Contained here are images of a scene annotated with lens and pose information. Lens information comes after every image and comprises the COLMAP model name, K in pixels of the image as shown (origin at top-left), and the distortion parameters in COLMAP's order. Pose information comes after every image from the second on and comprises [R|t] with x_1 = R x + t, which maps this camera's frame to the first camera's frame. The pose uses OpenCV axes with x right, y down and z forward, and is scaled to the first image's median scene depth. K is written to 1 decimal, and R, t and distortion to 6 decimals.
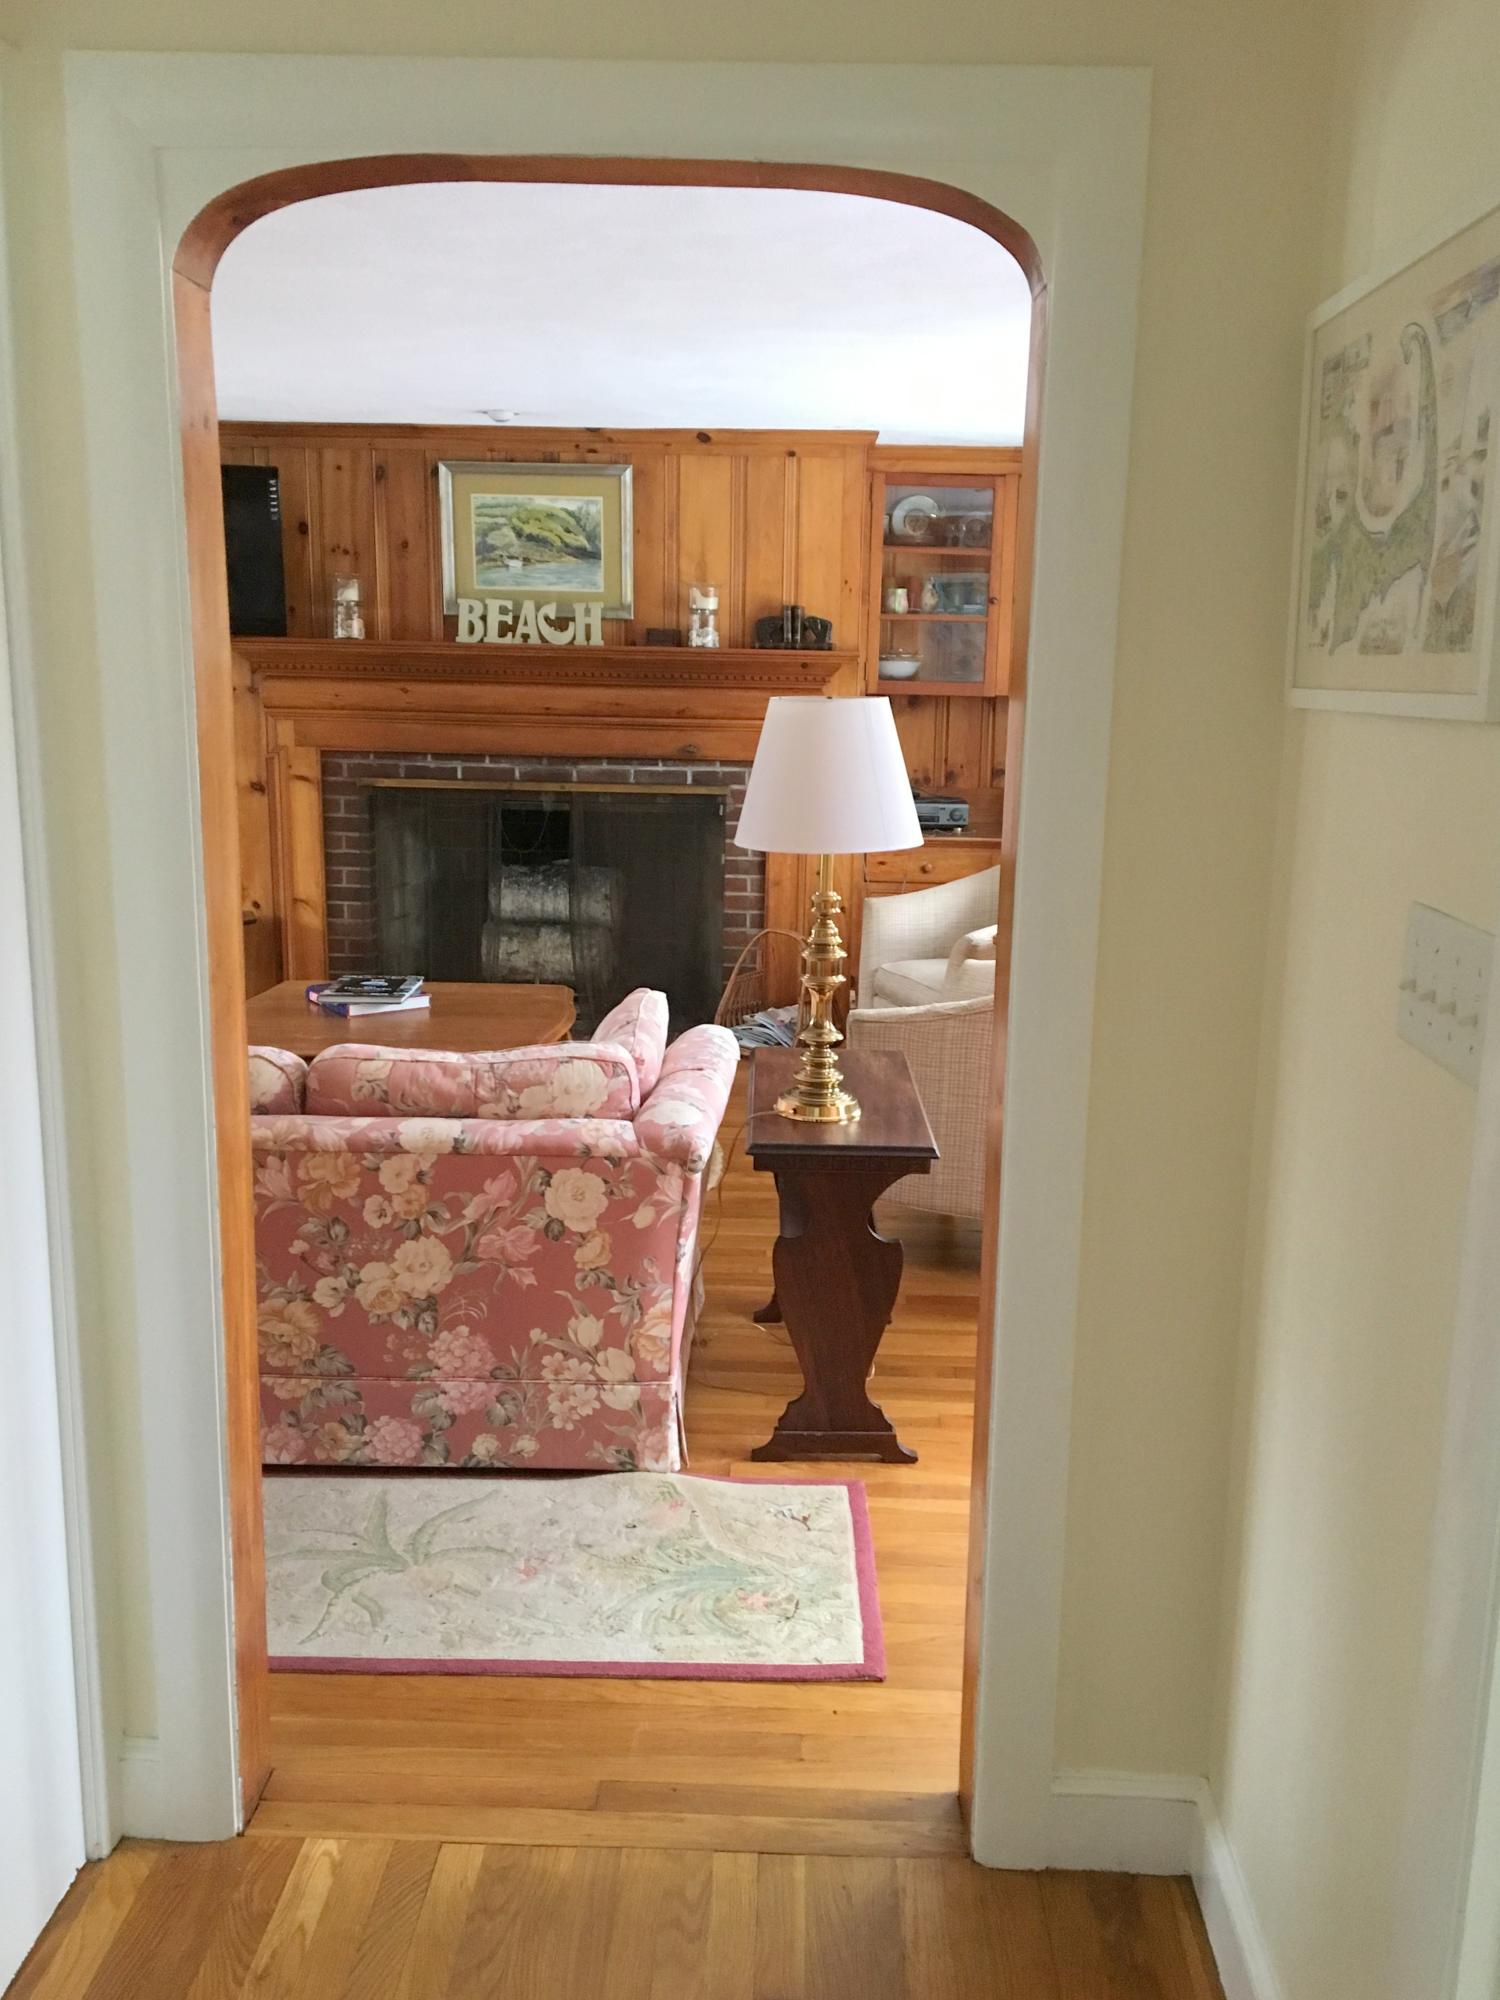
lens RADIAL K [[1670.9, 0, 748.5], [0, 1670.9, 999.0], [0, 0, 1]] dist [-0.003367, -0.026102]
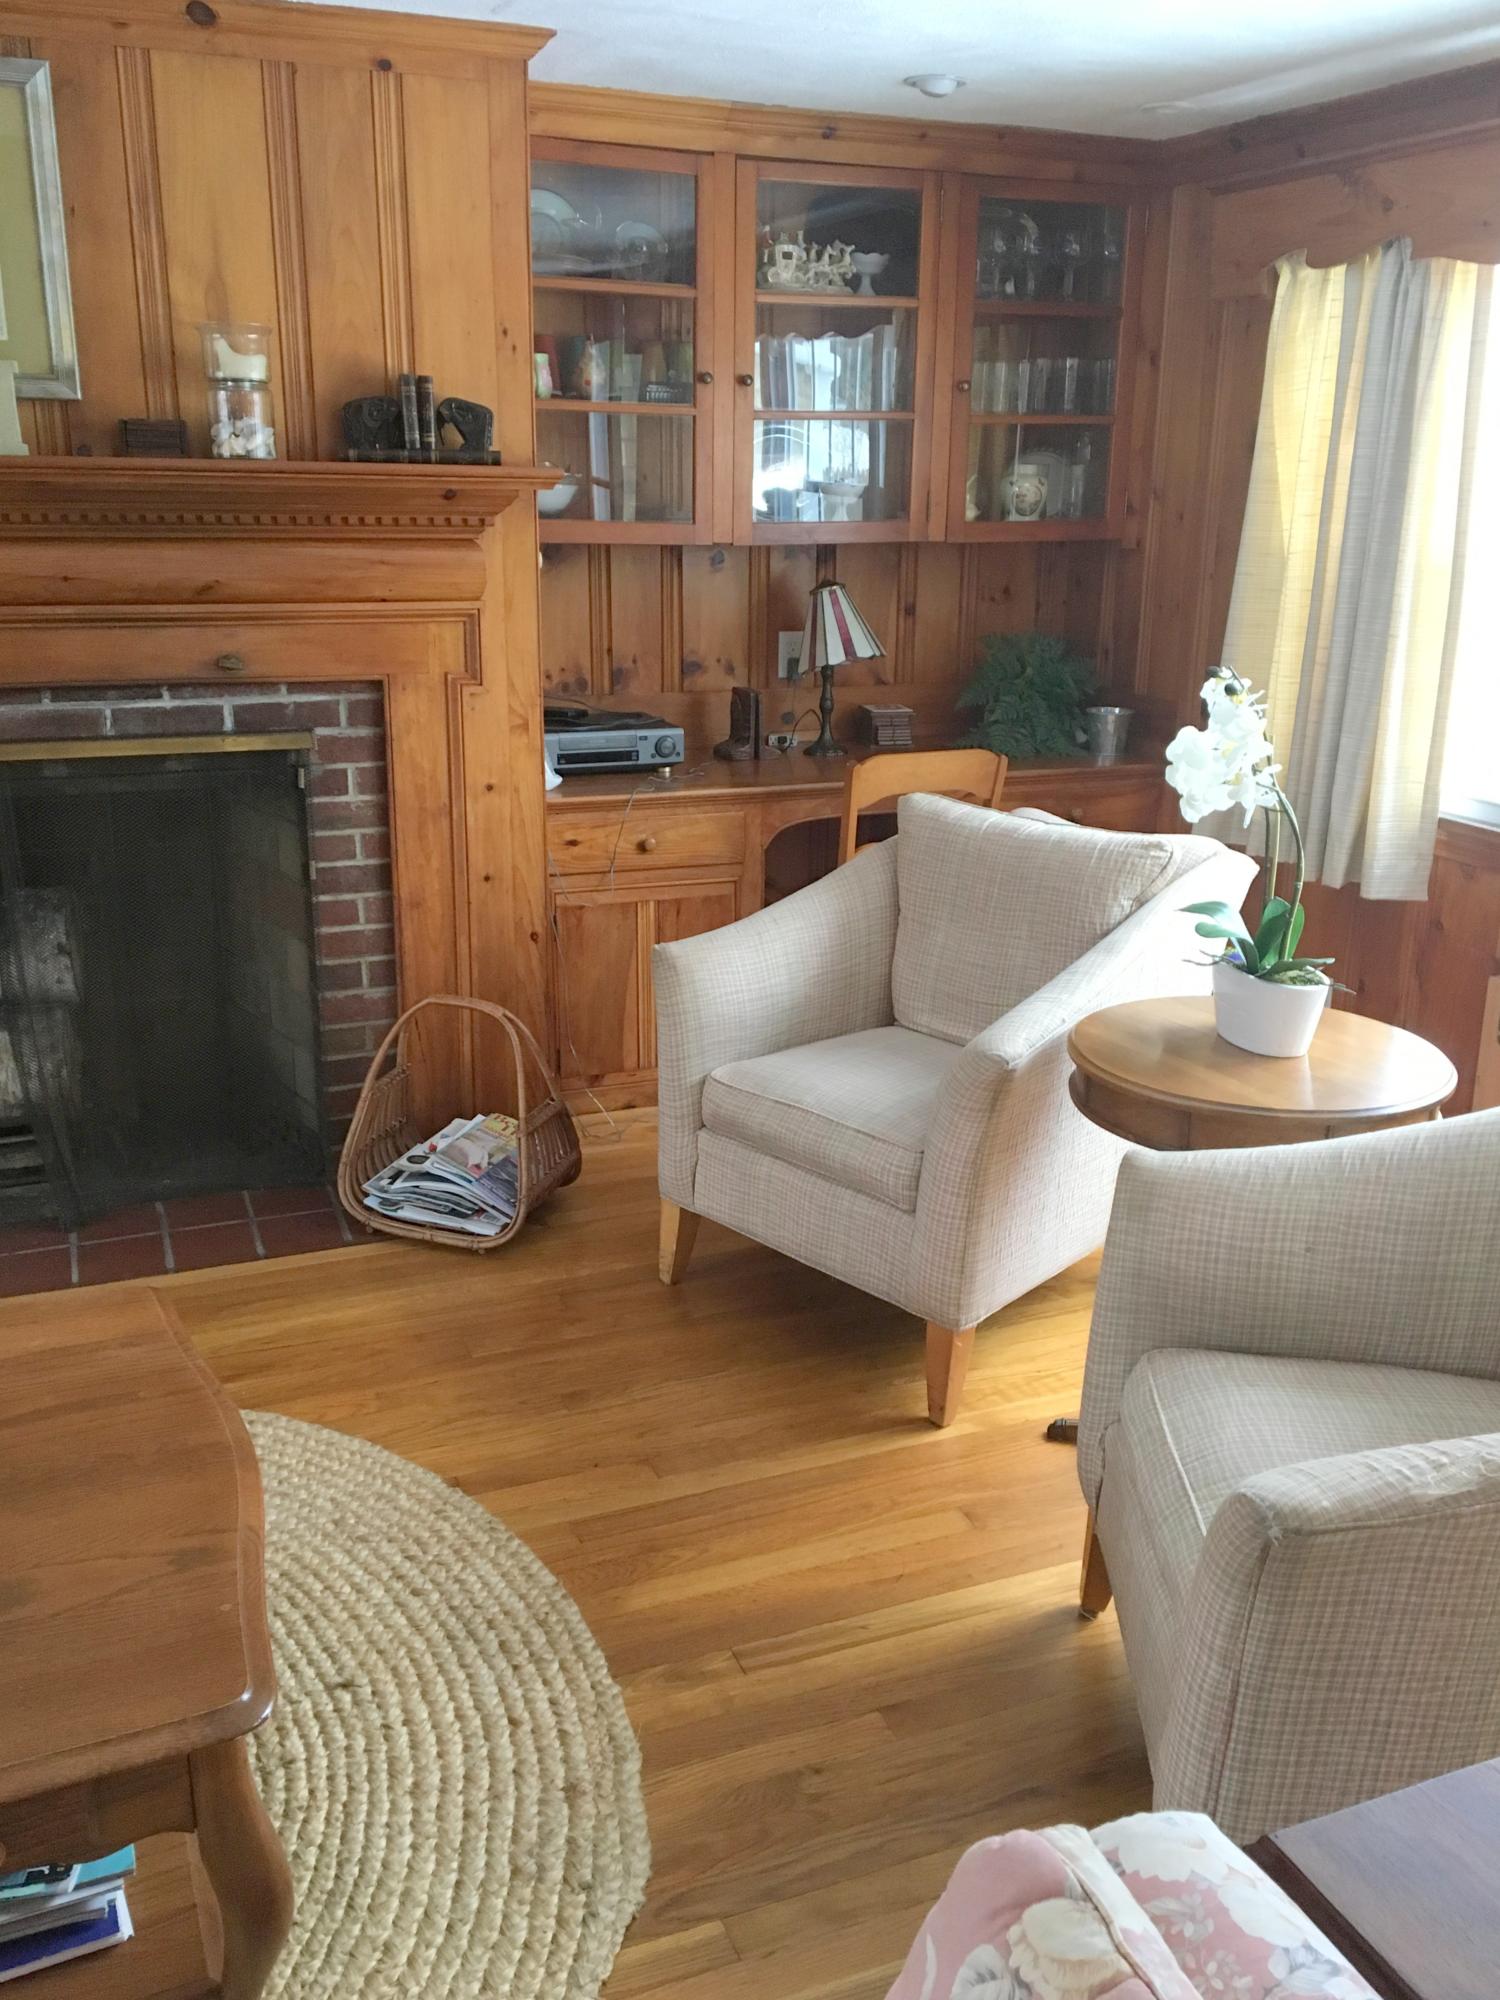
lens RADIAL K [[1670.9, 0, 754.2], [0, 1670.9, 1003.9], [0, 0, 1]] dist [-0.003367, -0.026102]
pose [[0.906585, -0.128343, 0.402035, -0.108550], [0.086767, 0.988969, 0.120053, -0.094672], [-0.413008, -0.073955, 0.907720, 0.465984]]
